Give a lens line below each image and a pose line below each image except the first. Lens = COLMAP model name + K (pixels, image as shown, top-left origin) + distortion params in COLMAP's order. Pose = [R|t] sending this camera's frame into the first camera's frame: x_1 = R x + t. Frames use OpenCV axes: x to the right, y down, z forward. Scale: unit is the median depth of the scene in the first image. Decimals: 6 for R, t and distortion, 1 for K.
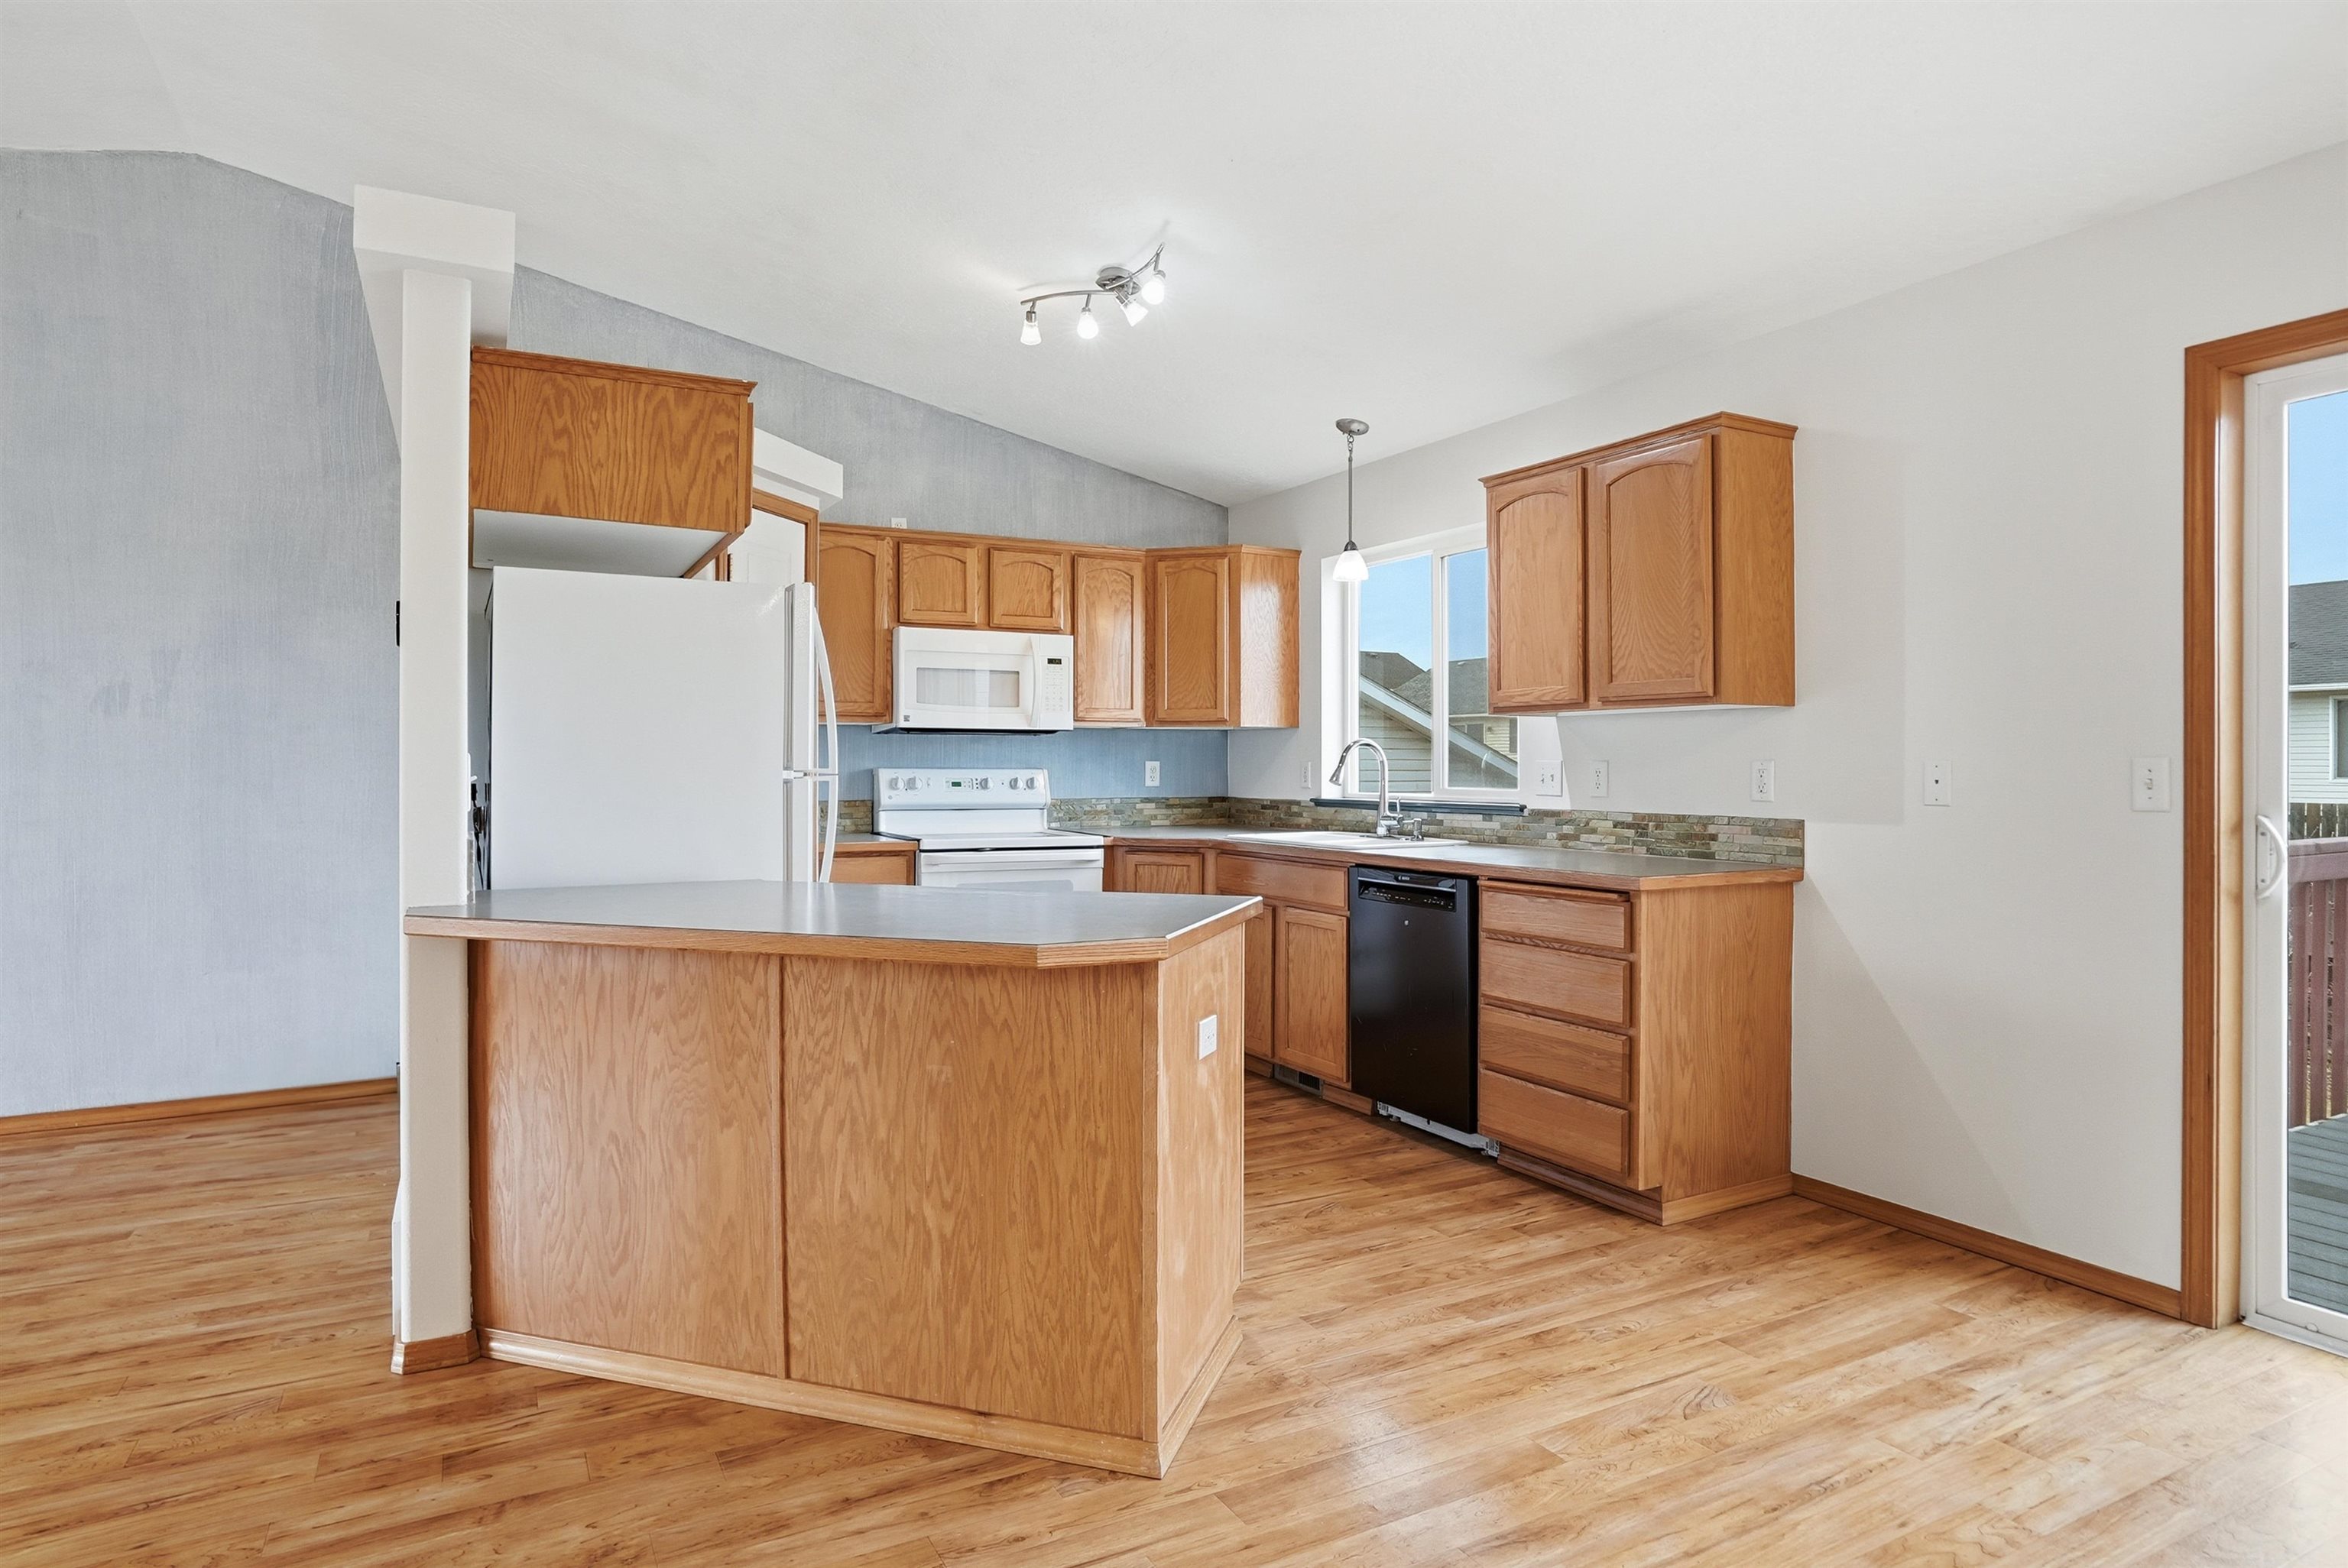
lens RADIAL K [[1287.2, 0, 1158.8], [0, 1287.2, 773.0], [0, 0, 1]] dist [-0.034145, 0.012256]
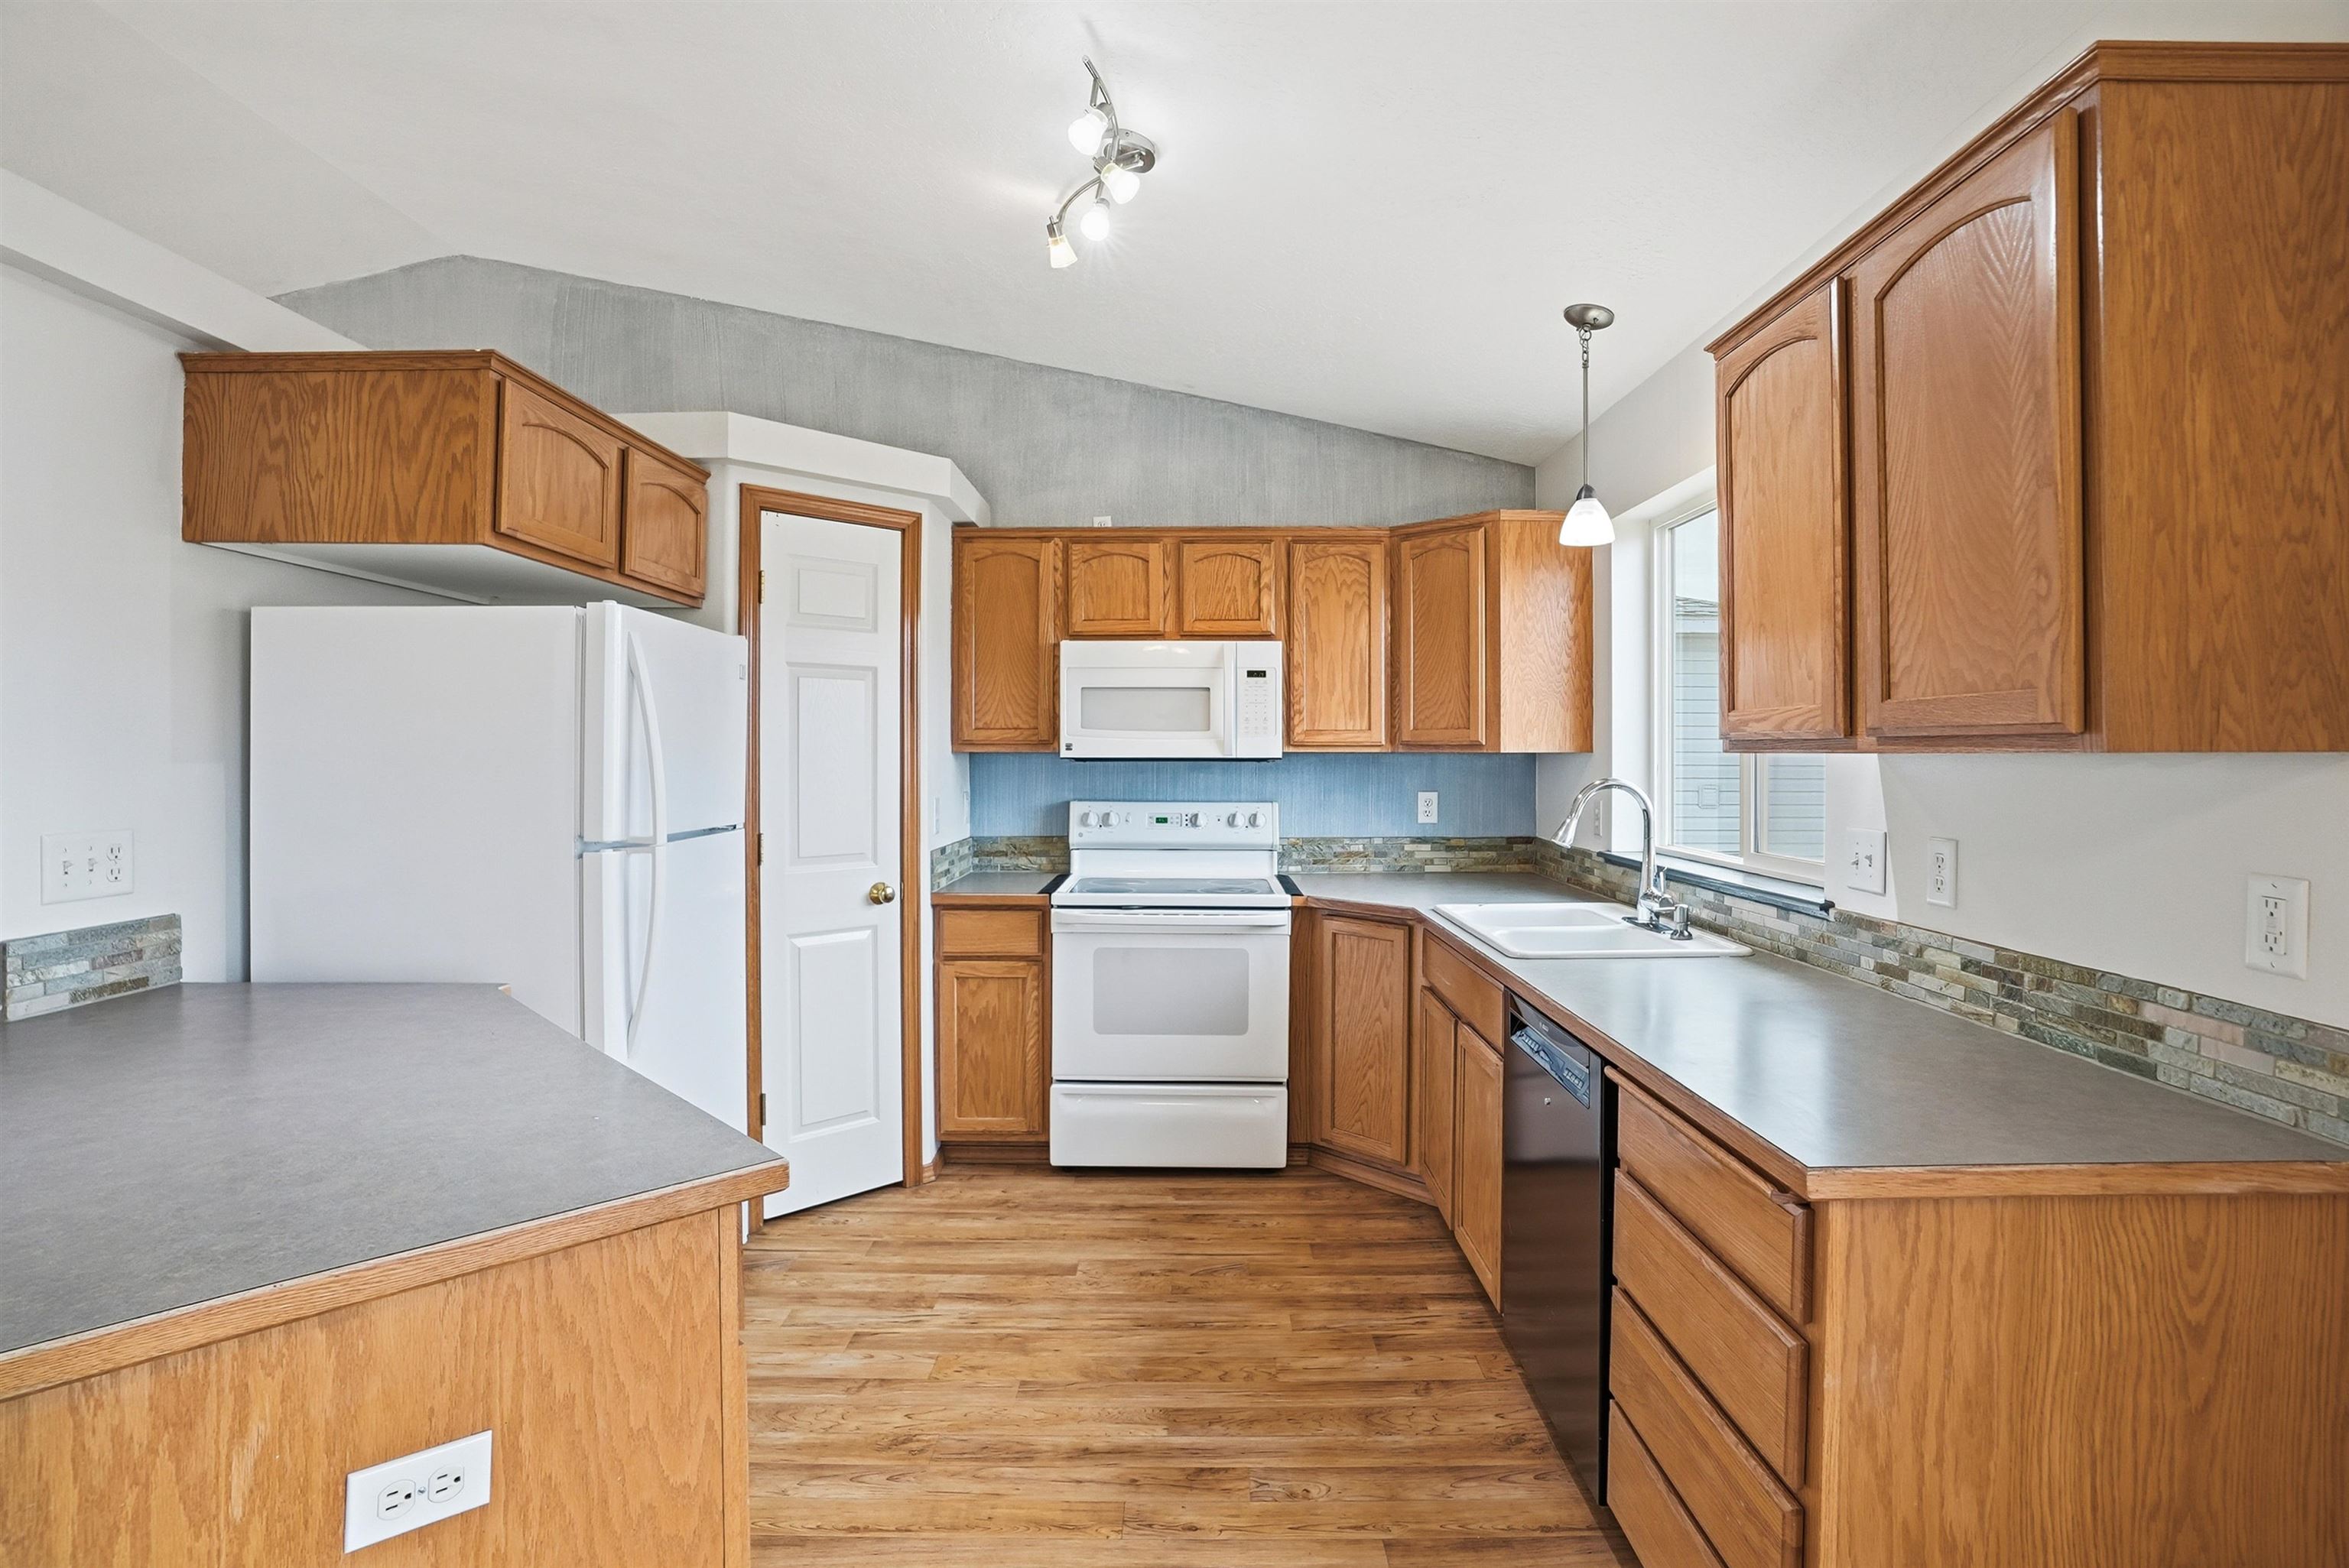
lens RADIAL K [[1130.8, 0, 1193.9], [0, 1130.8, 763.6], [0, 0, 1]] dist [-0.058834, 0.023674]
pose [[0.883970, 0.004383, -0.467523, 0.310551], [-0.003214, 0.999989, 0.003299, -0.045210], [0.467532, -0.001414, 0.883975, 0.491110]]
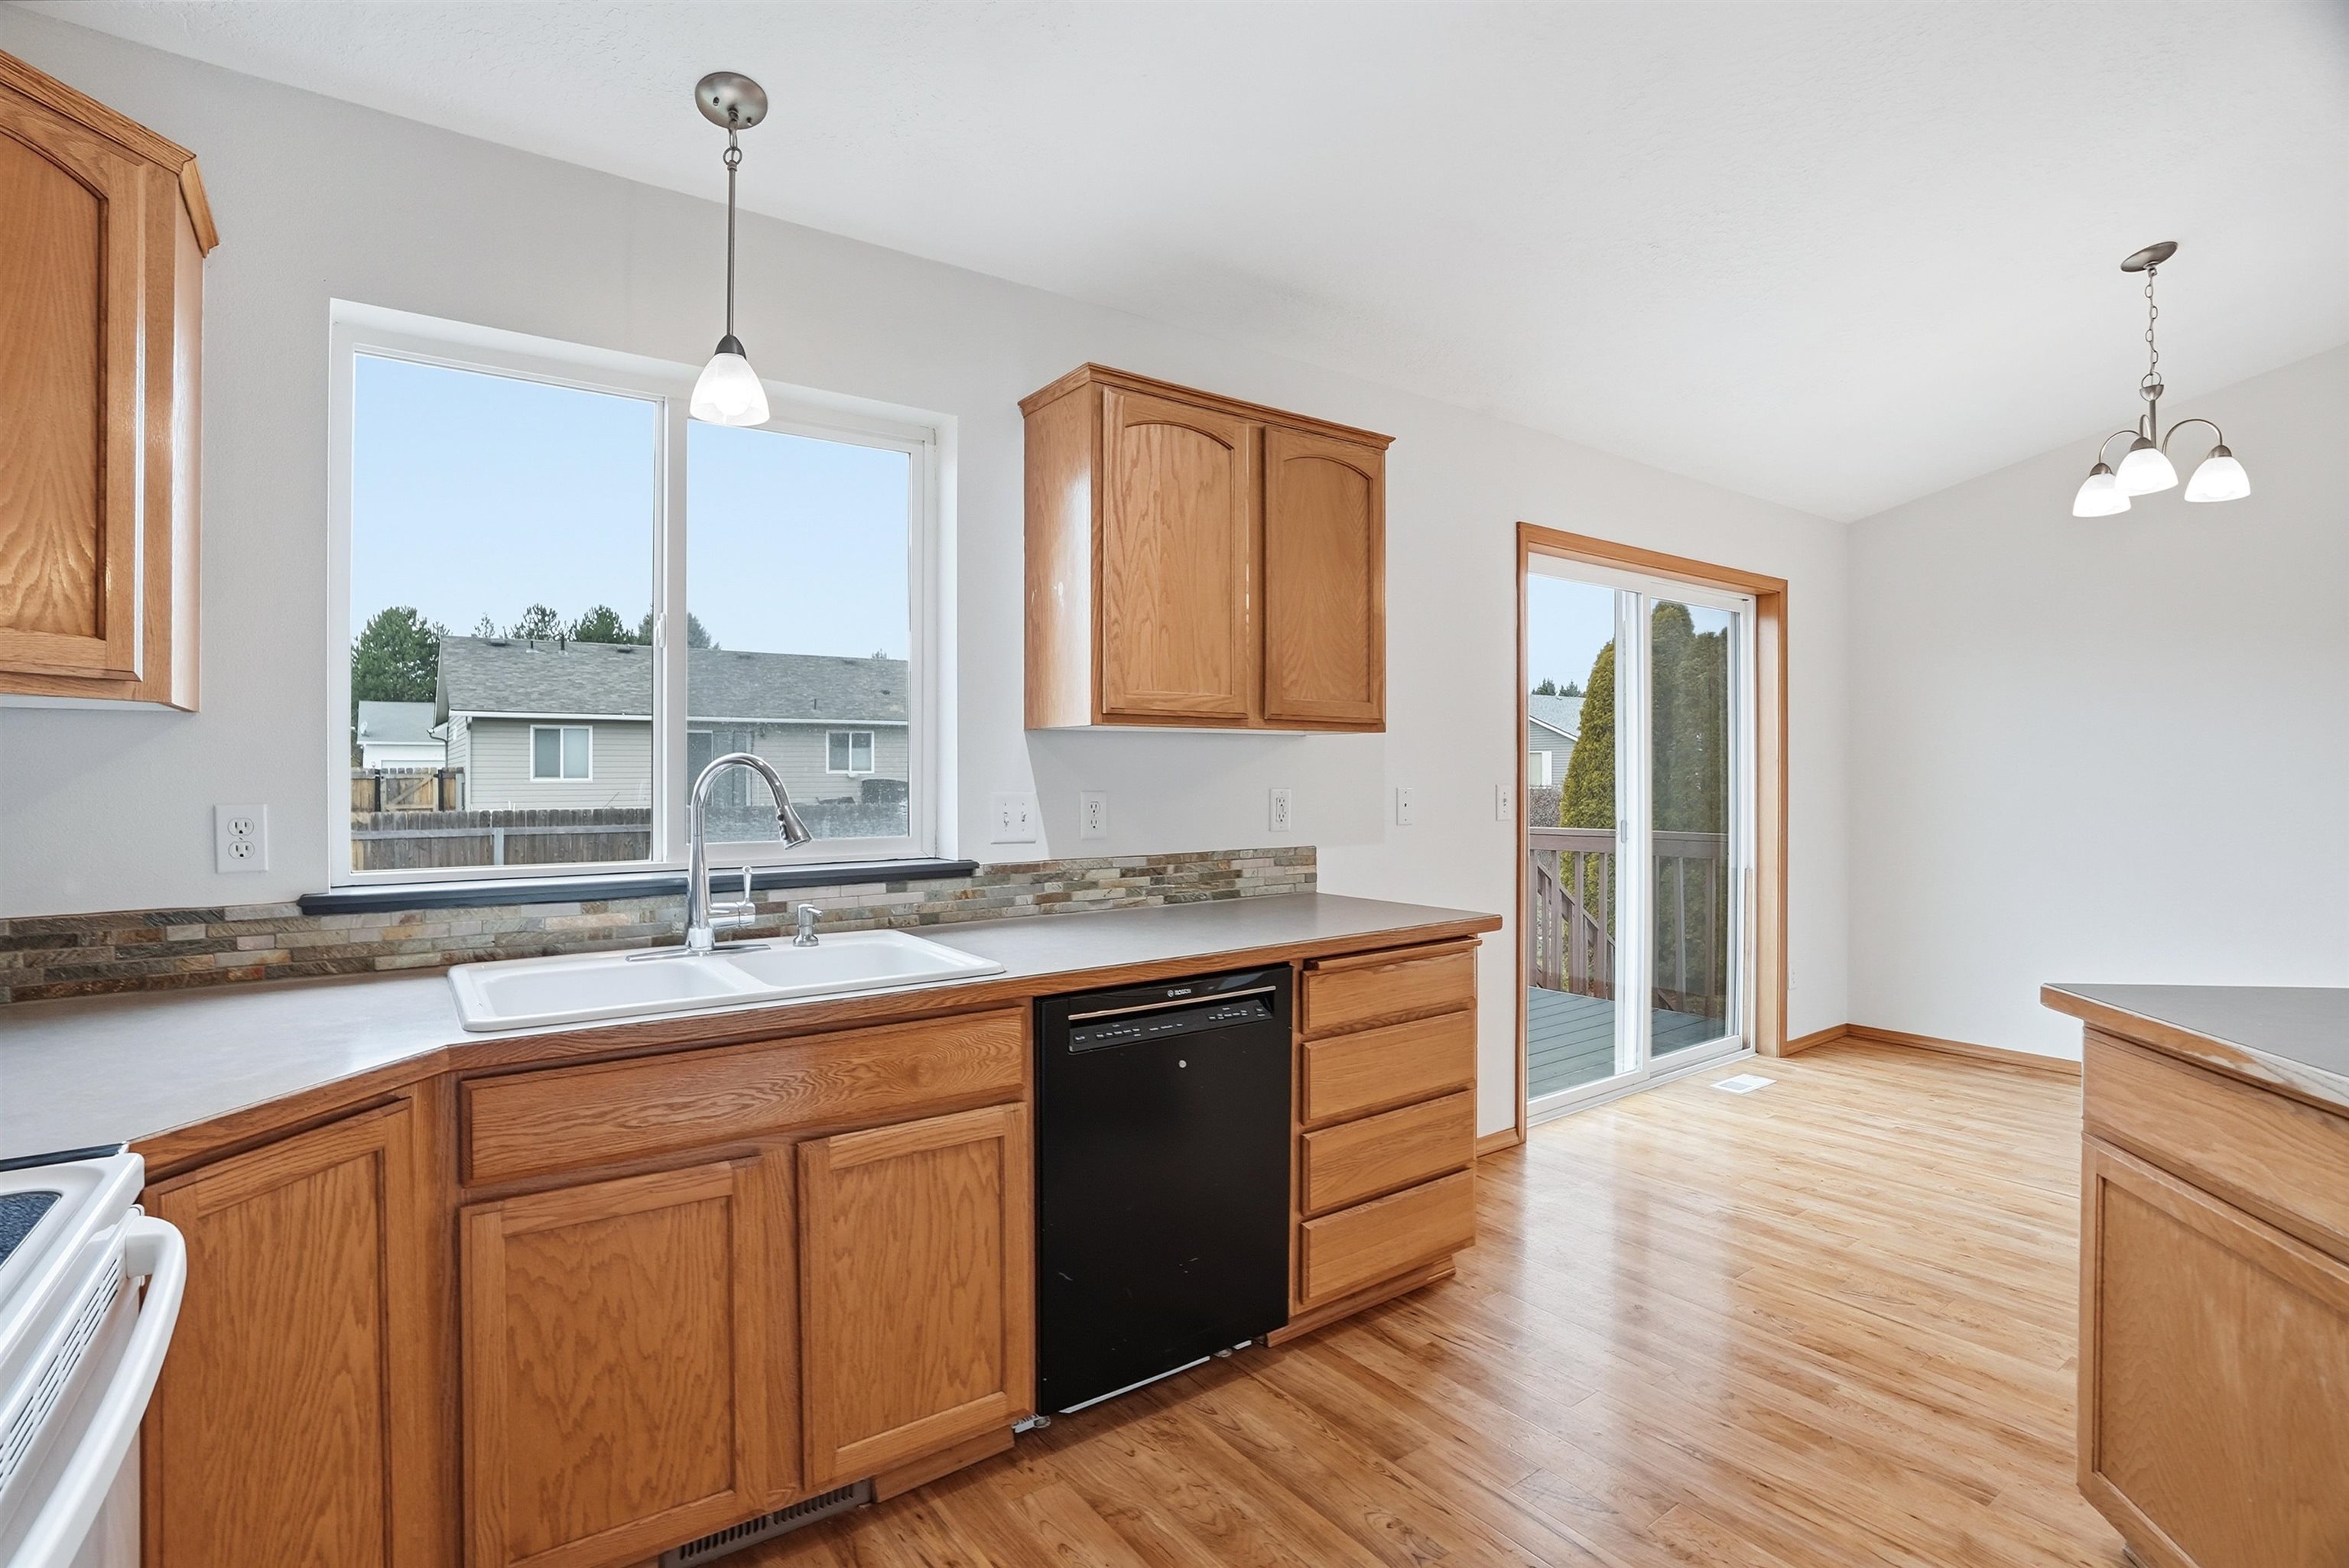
lens RADIAL K [[1130.8, 0, 1163.1], [0, 1130.8, 779.1], [0, 0, 1]] dist [-0.058834, 0.023674]
pose [[-0.128637, -0.009368, 0.991647, -0.355785], [0.007316, 0.999919, 0.010395, -0.025677], [-0.991665, 0.008593, -0.128558, 1.147797]]
